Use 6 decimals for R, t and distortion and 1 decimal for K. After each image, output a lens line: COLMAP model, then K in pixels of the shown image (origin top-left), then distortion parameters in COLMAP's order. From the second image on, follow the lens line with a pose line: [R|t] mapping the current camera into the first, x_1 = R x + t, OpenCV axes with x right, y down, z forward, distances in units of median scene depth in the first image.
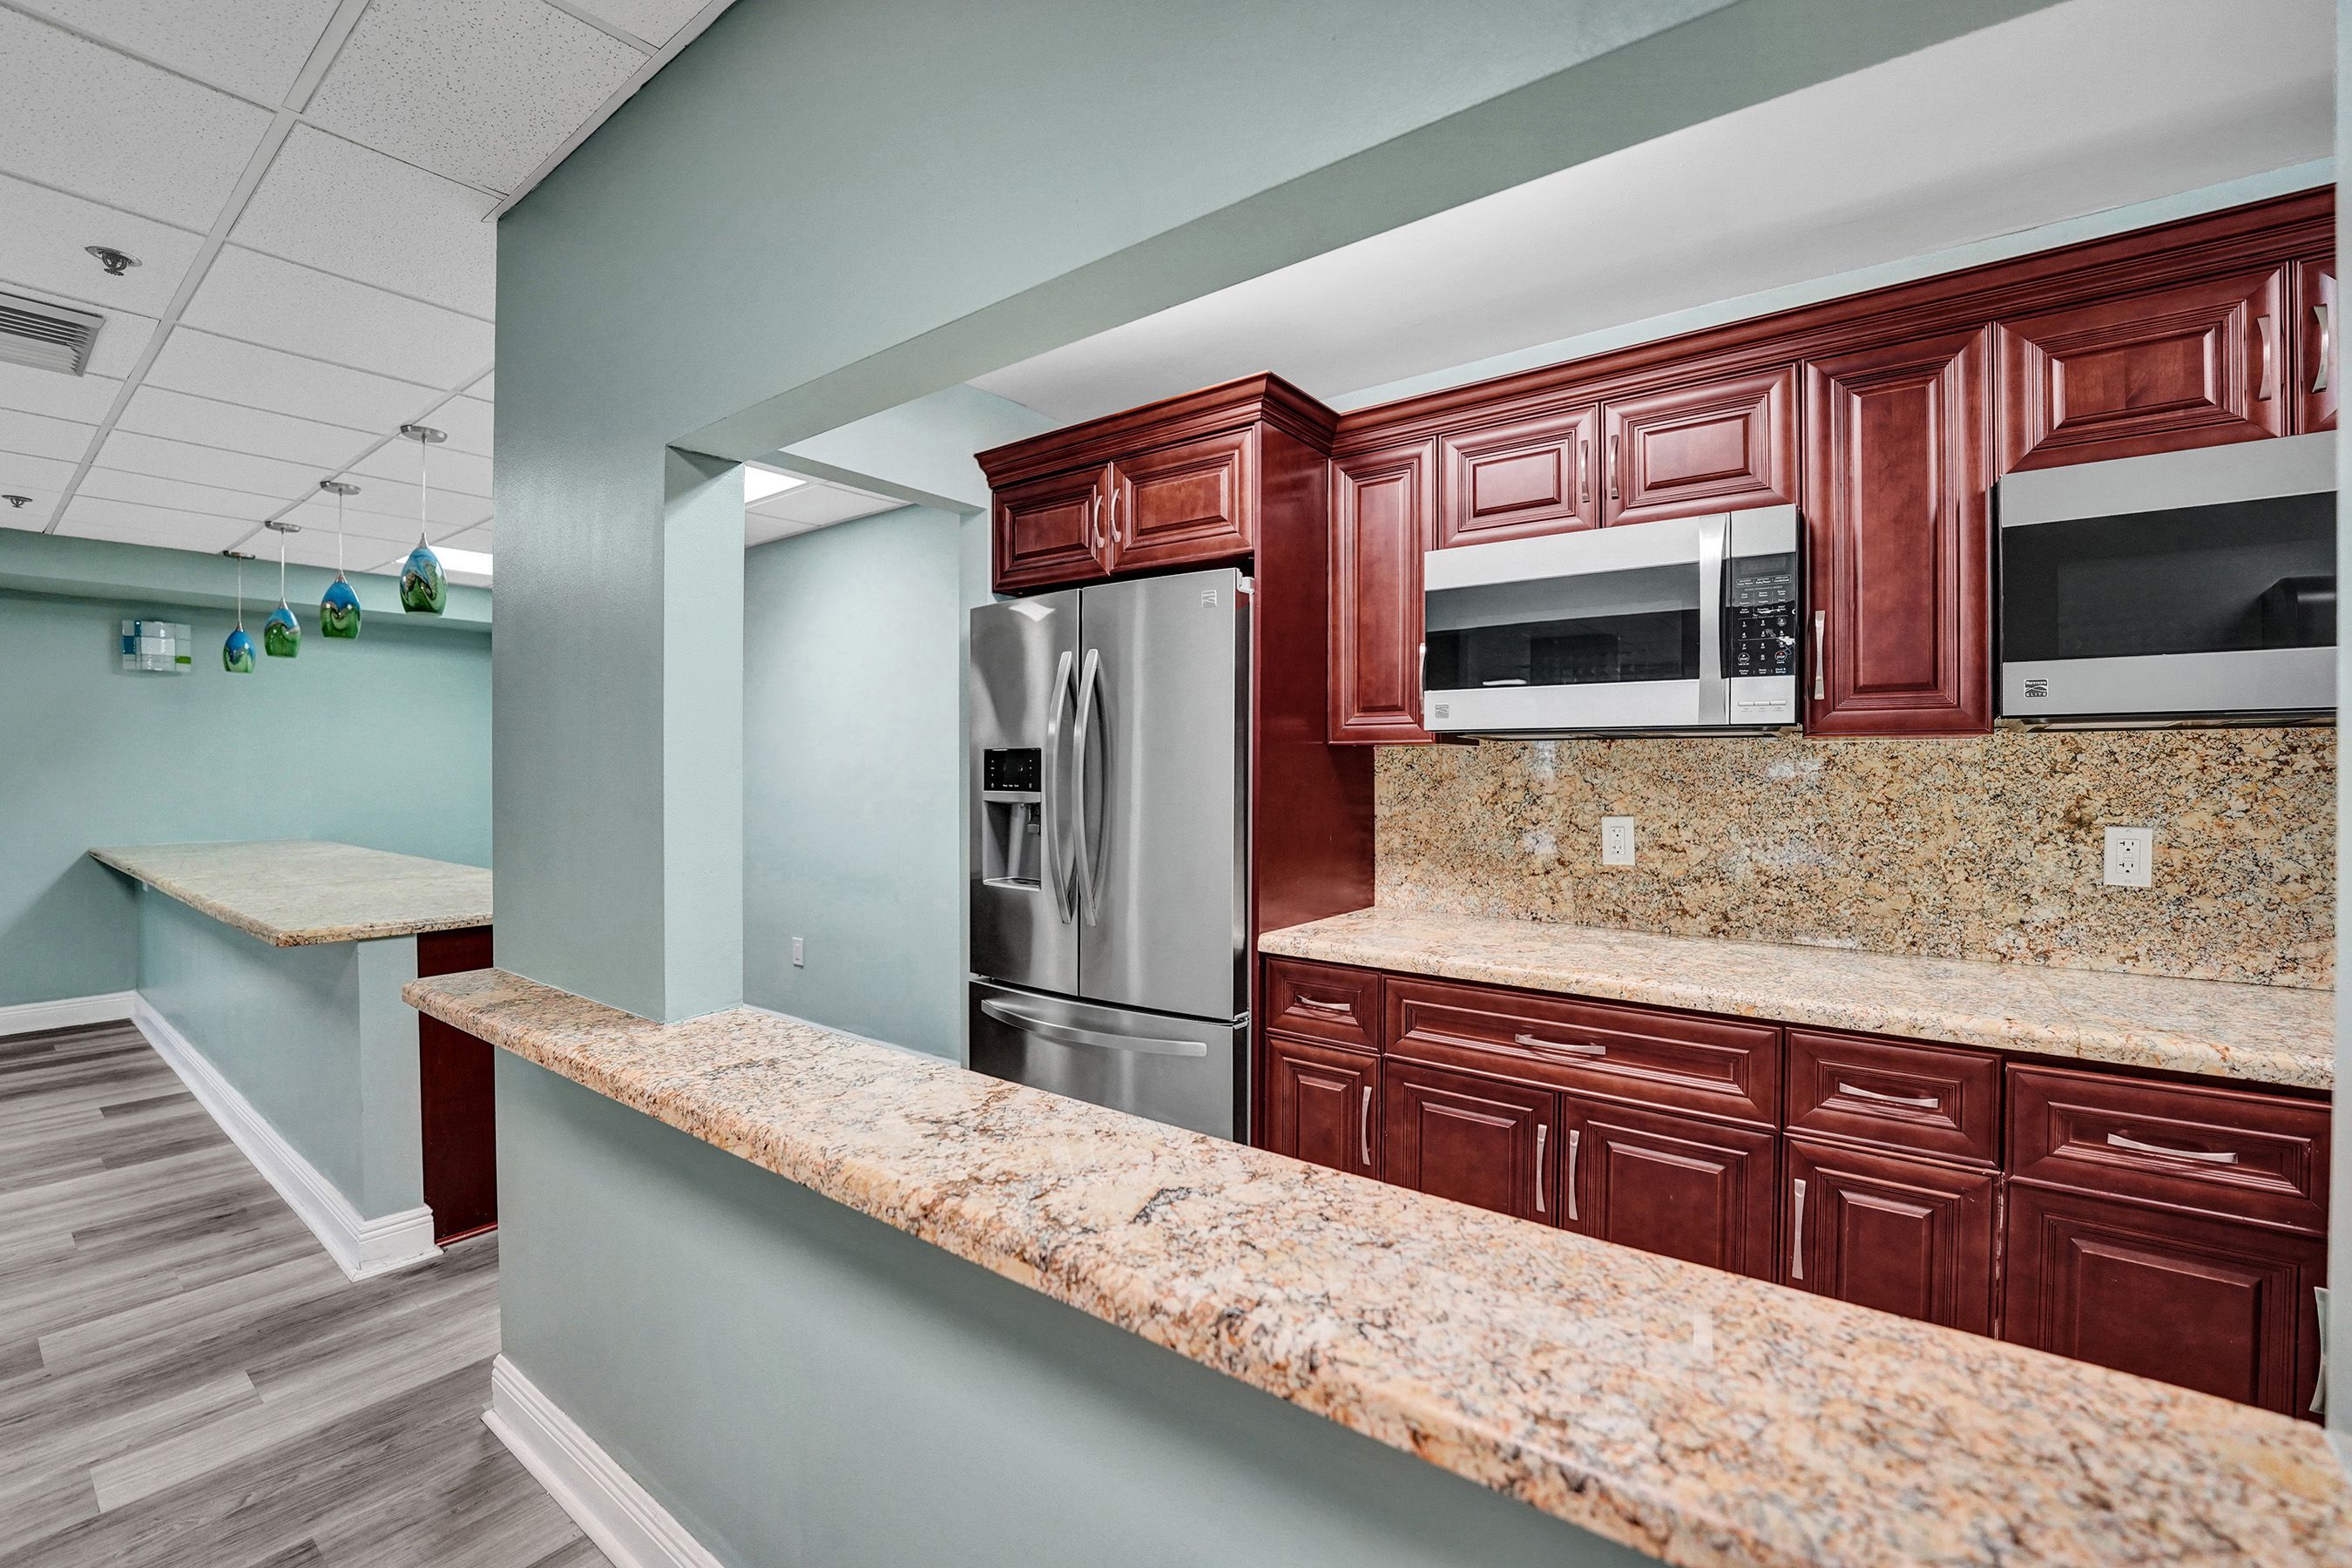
lens RADIAL K [[962.6, 0, 1169.7], [0, 962.6, 774.4], [0, 0, 1]] dist [-0.018922, 0.000010]
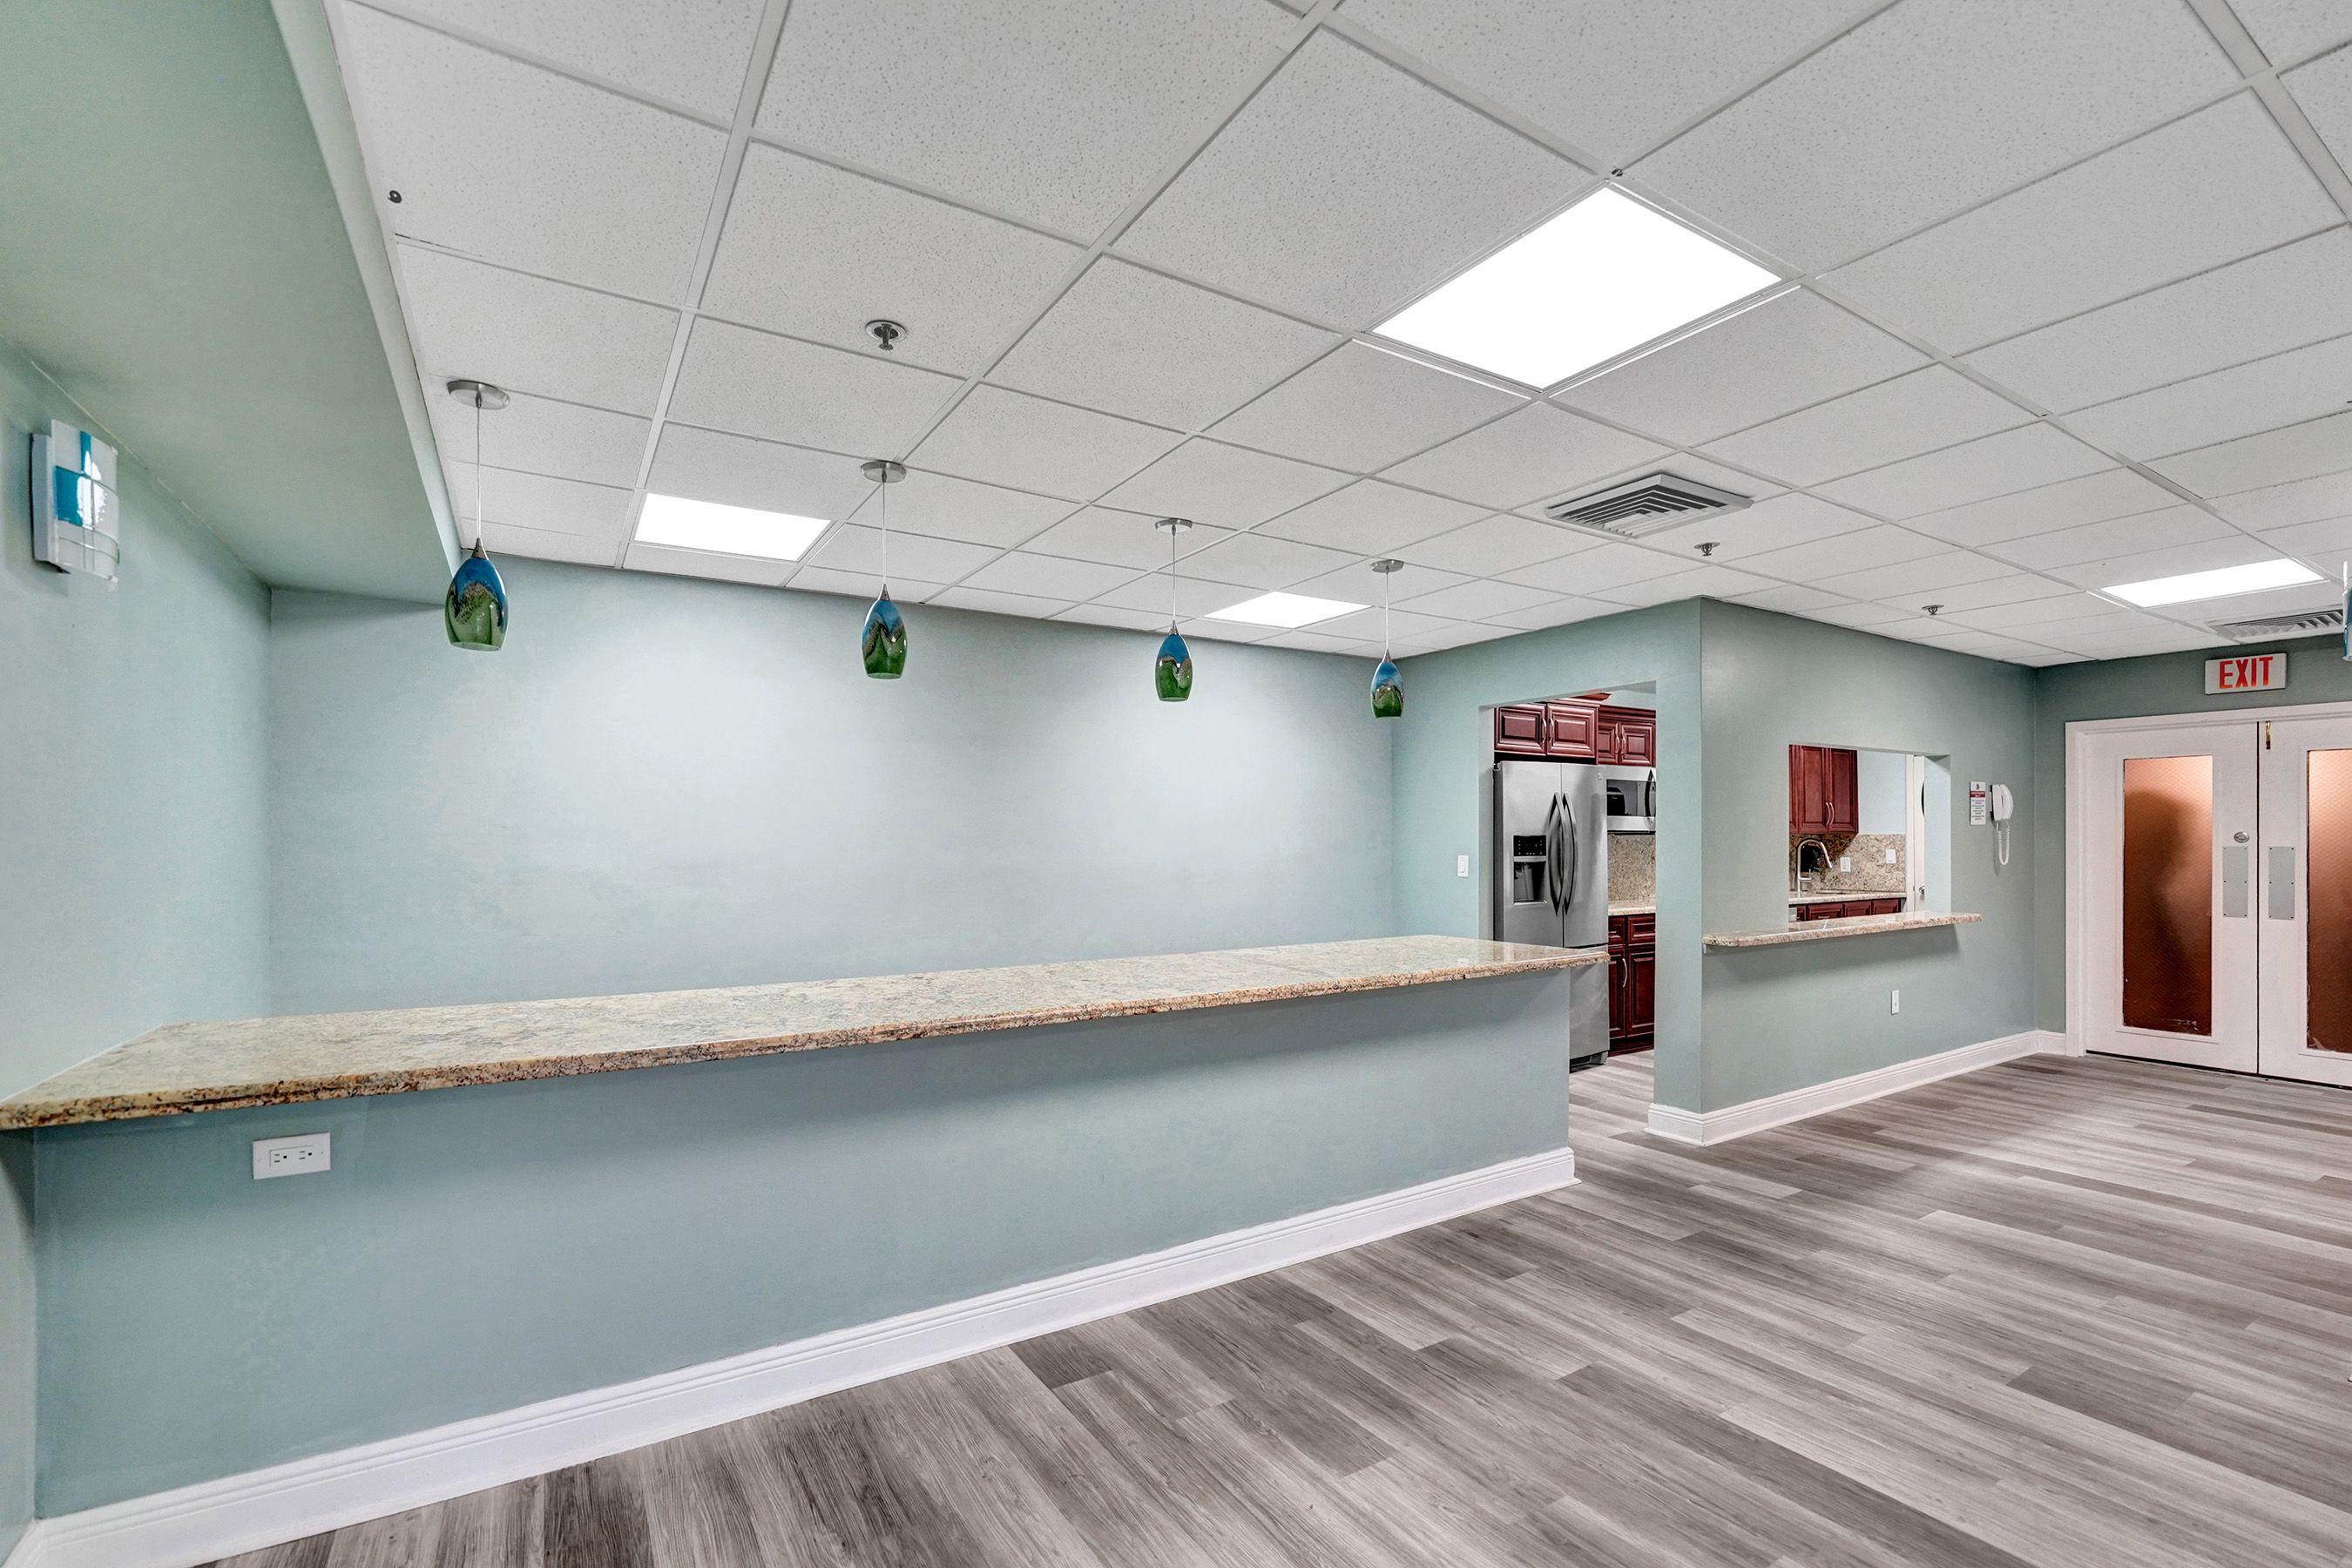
lens RADIAL K [[985.9, 0, 1171.7], [0, 985.9, 800.0], [0, 0, 1]] dist [-0.000975, -0.000062]
pose [[0.379068, 0.036302, 0.924657, -2.990647], [0.005432, 0.999126, -0.041453, -0.023572], [-0.925353, 0.020736, 0.378539, 1.139279]]
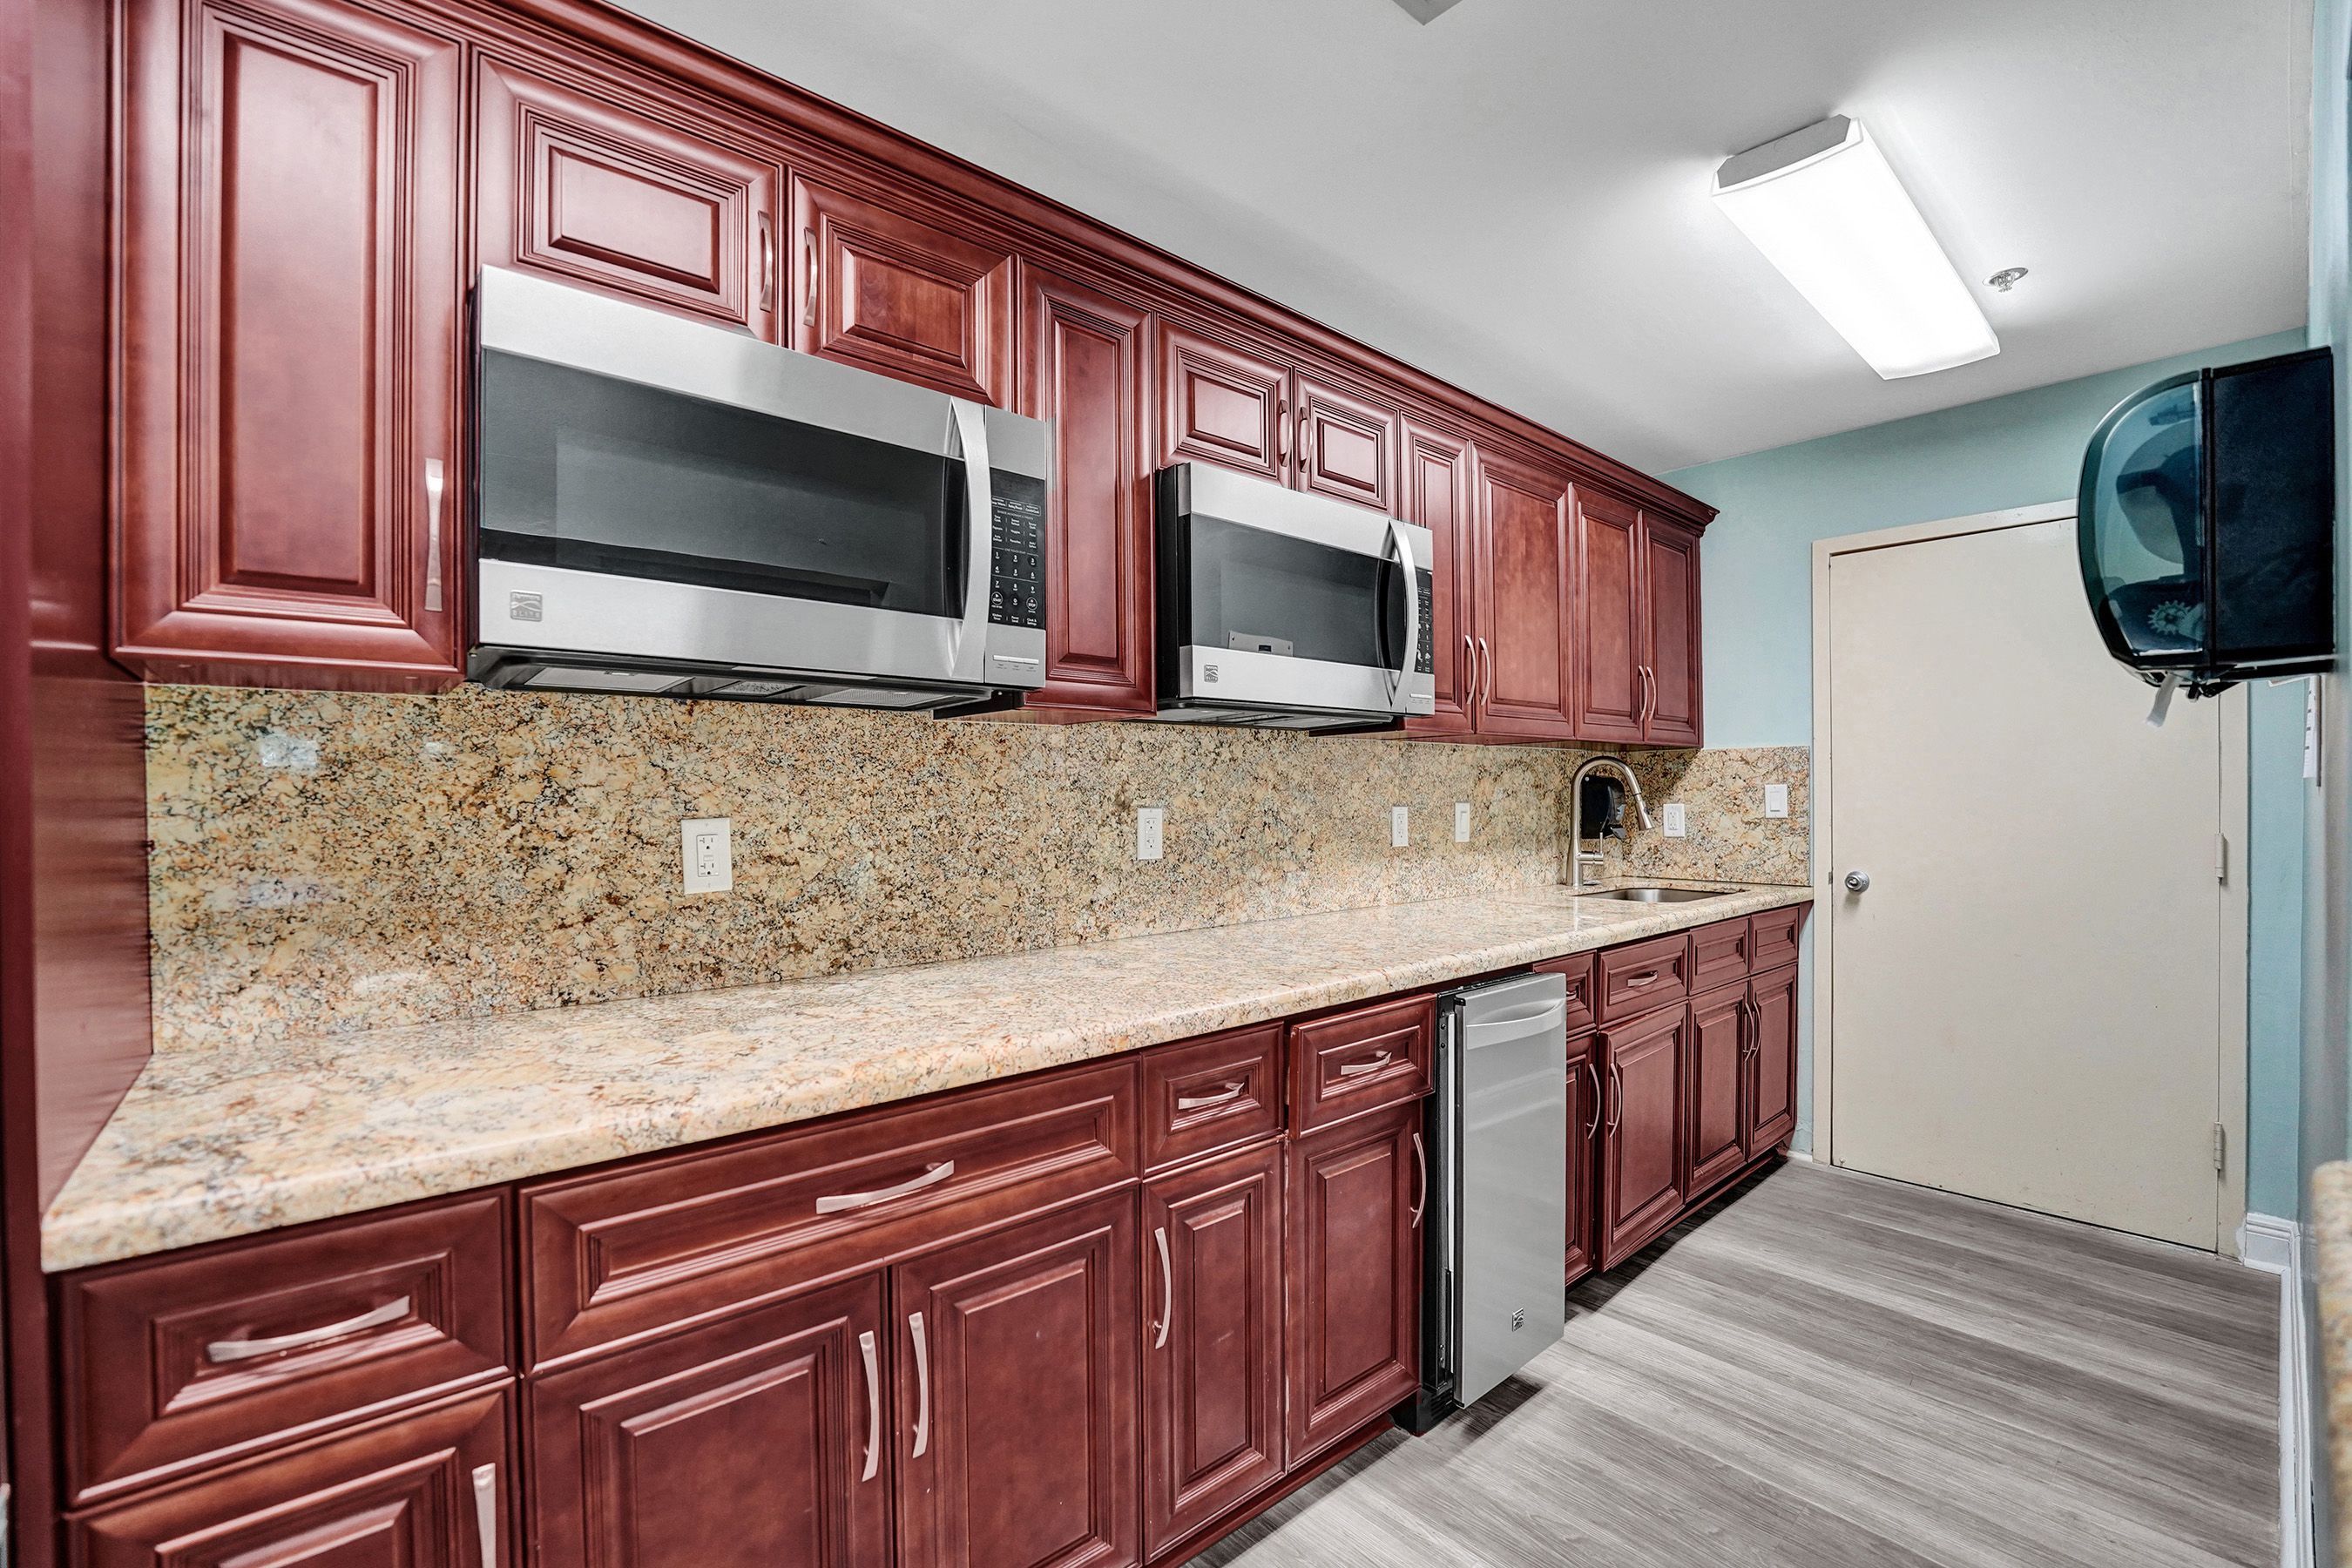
lens RADIAL K [[990.4, 0, 1185.6], [0, 990.4, 800.5], [0, 0, 1]] dist [-0.026350, -0.000046]
pose [[0.222191, -0.009103, 0.974961, -0.127508], [0.009583, 0.999928, 0.007153, 0.032668], [-0.974956, 0.007754, 0.222262, 0.583223]]
